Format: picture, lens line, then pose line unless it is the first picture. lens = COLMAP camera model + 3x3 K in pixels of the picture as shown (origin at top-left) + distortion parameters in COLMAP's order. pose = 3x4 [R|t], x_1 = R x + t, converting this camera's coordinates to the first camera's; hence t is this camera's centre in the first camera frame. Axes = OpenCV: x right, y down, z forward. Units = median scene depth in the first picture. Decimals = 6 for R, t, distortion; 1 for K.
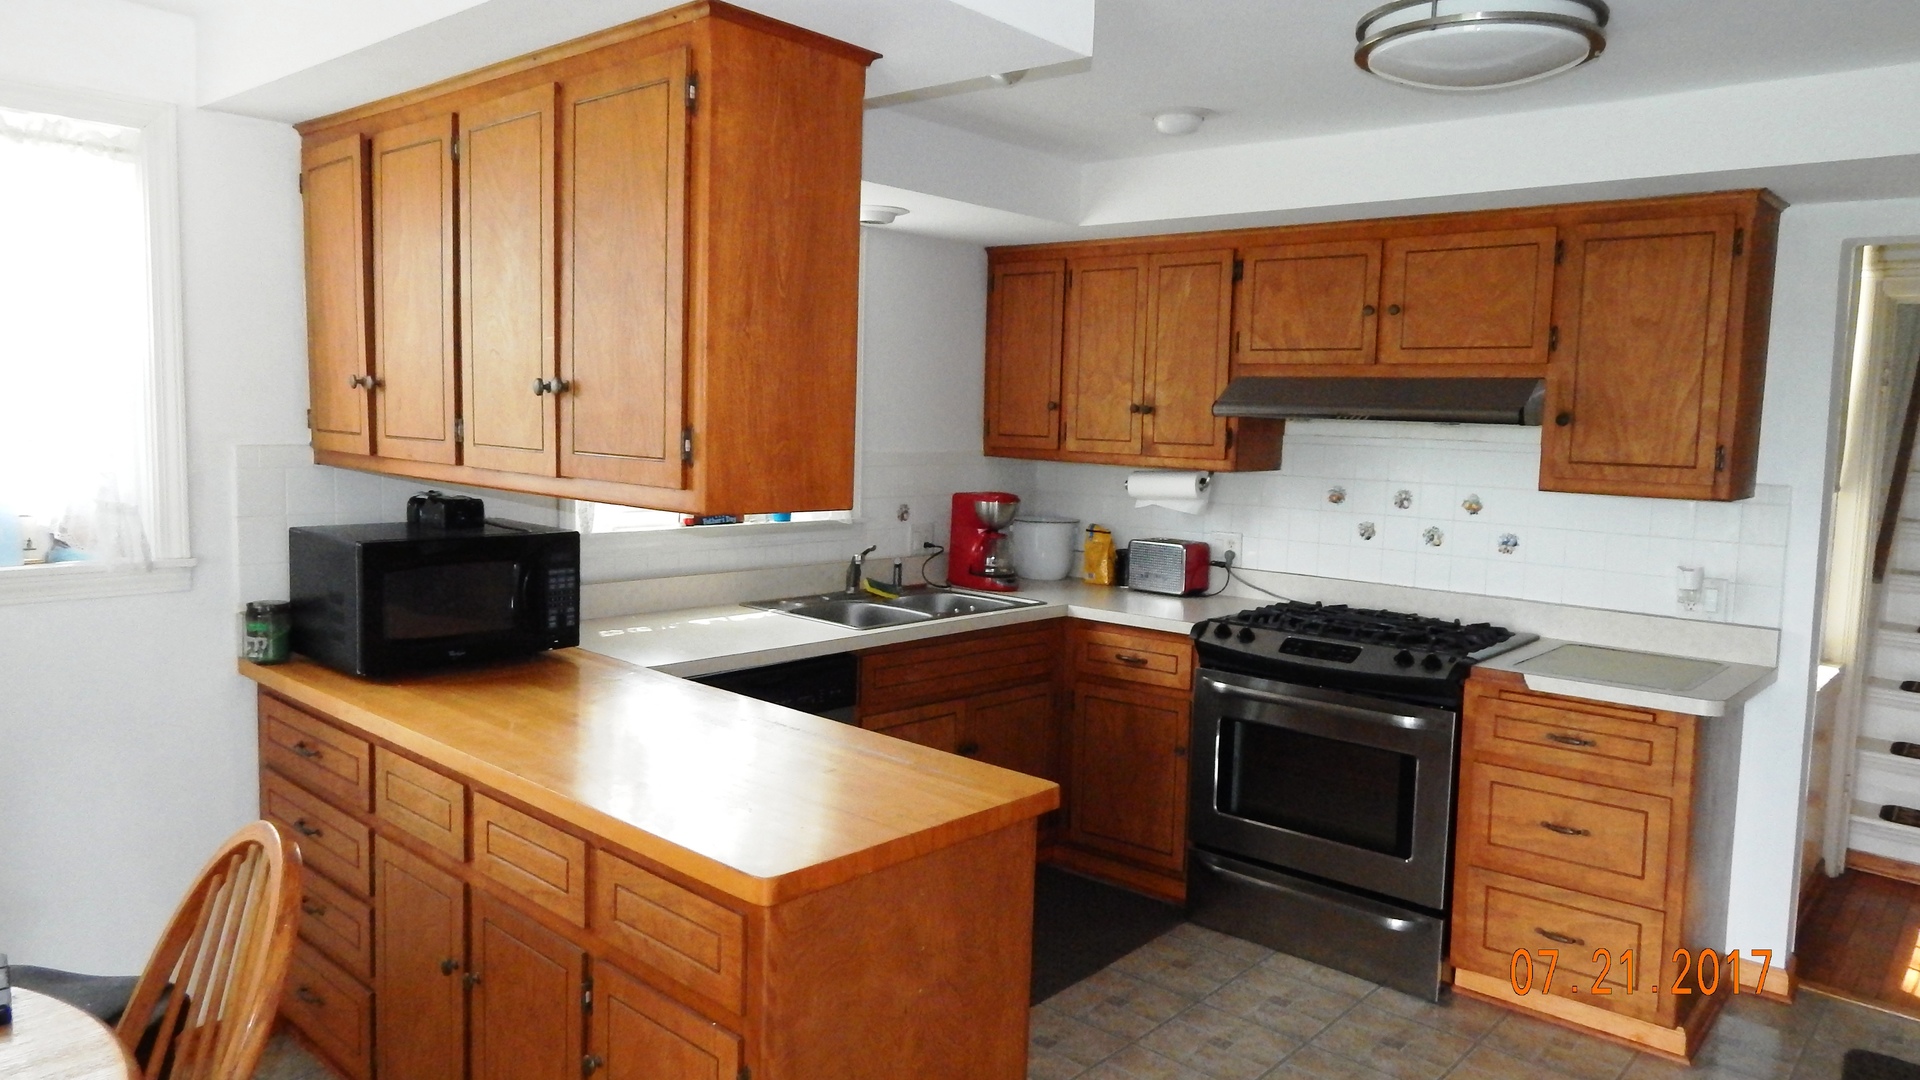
lens RADIAL K [[1296.3, 0, 953.3], [0, 1296.3, 541.9], [0, 0, 1]] dist [0.023111, -0.016105]
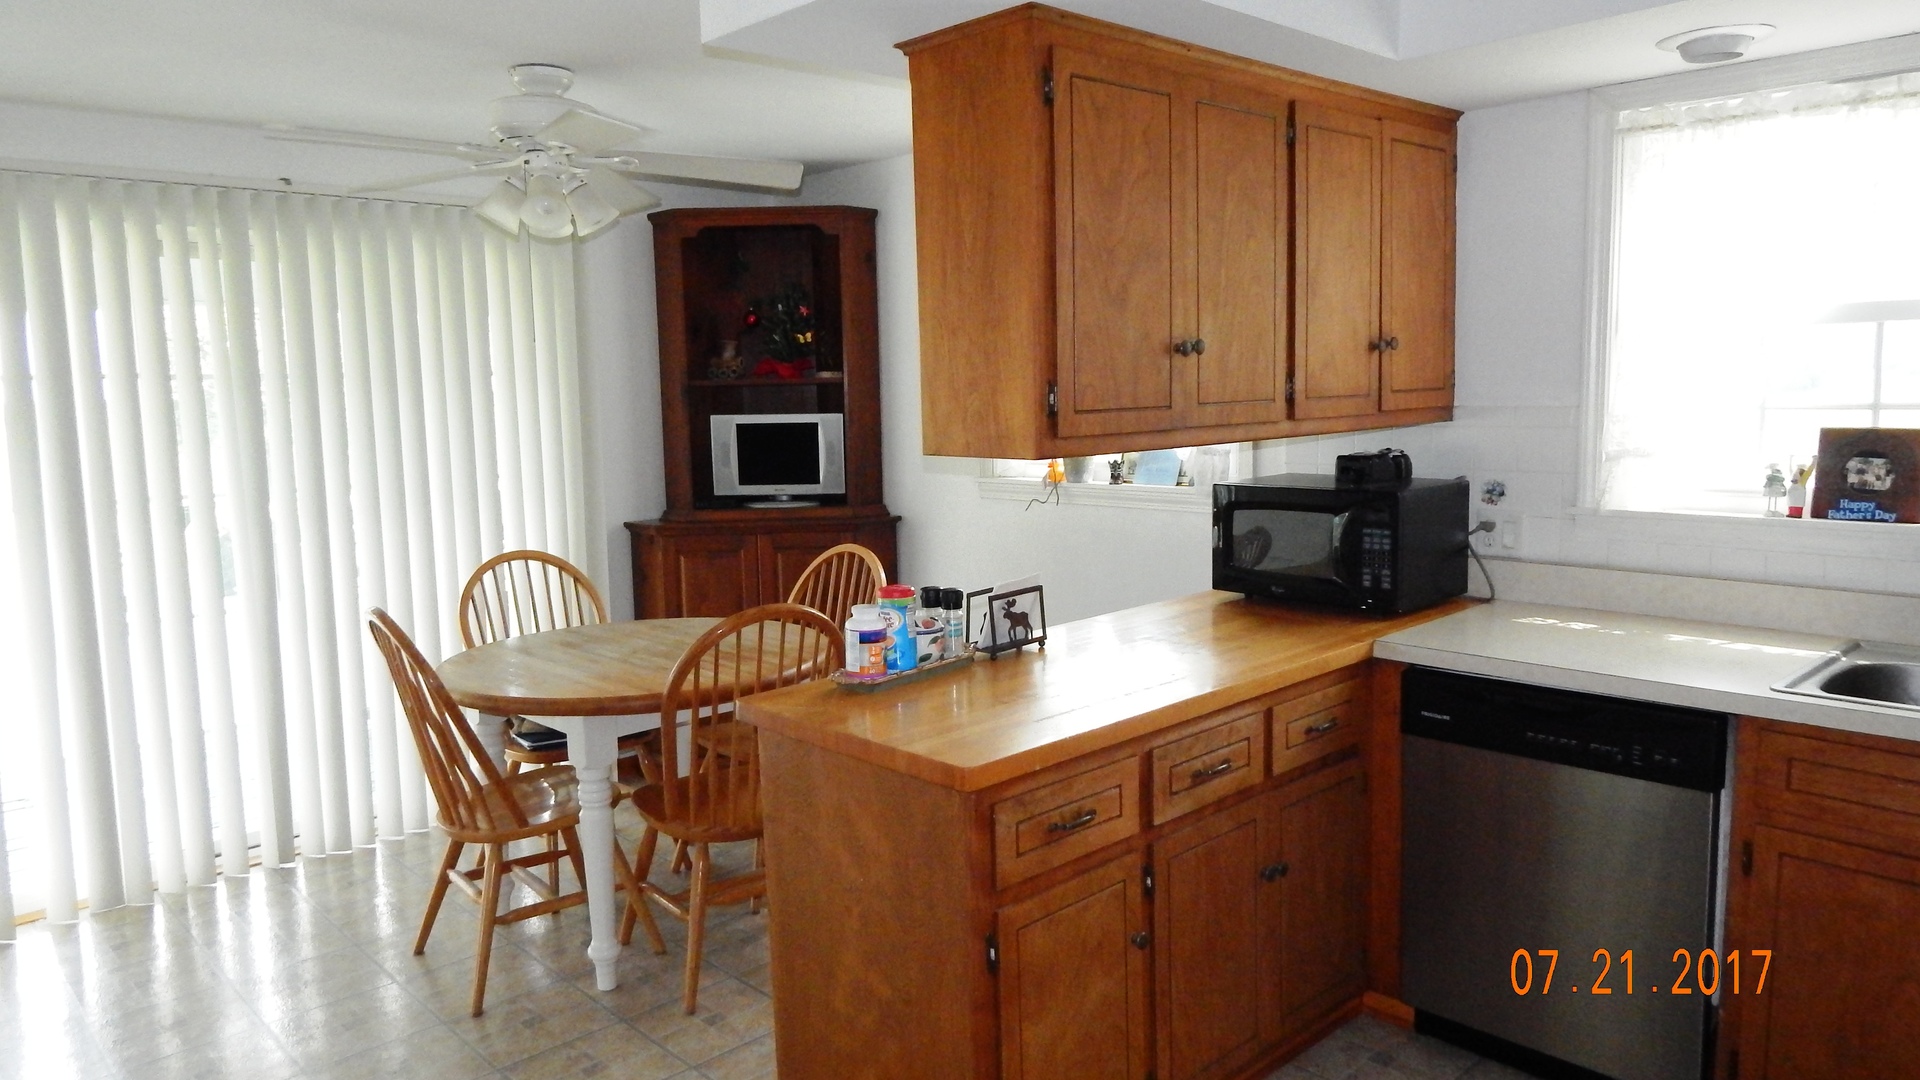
lens RADIAL K [[1296.3, 0, 954.1], [0, 1296.3, 526.7], [0, 0, 1]] dist [0.023111, -0.016105]
pose [[-0.046680, 0.095786, -0.994307, 0.700574], [-0.087898, 0.991137, 0.099607, -0.051585], [0.995035, 0.092048, -0.037847, 0.721927]]
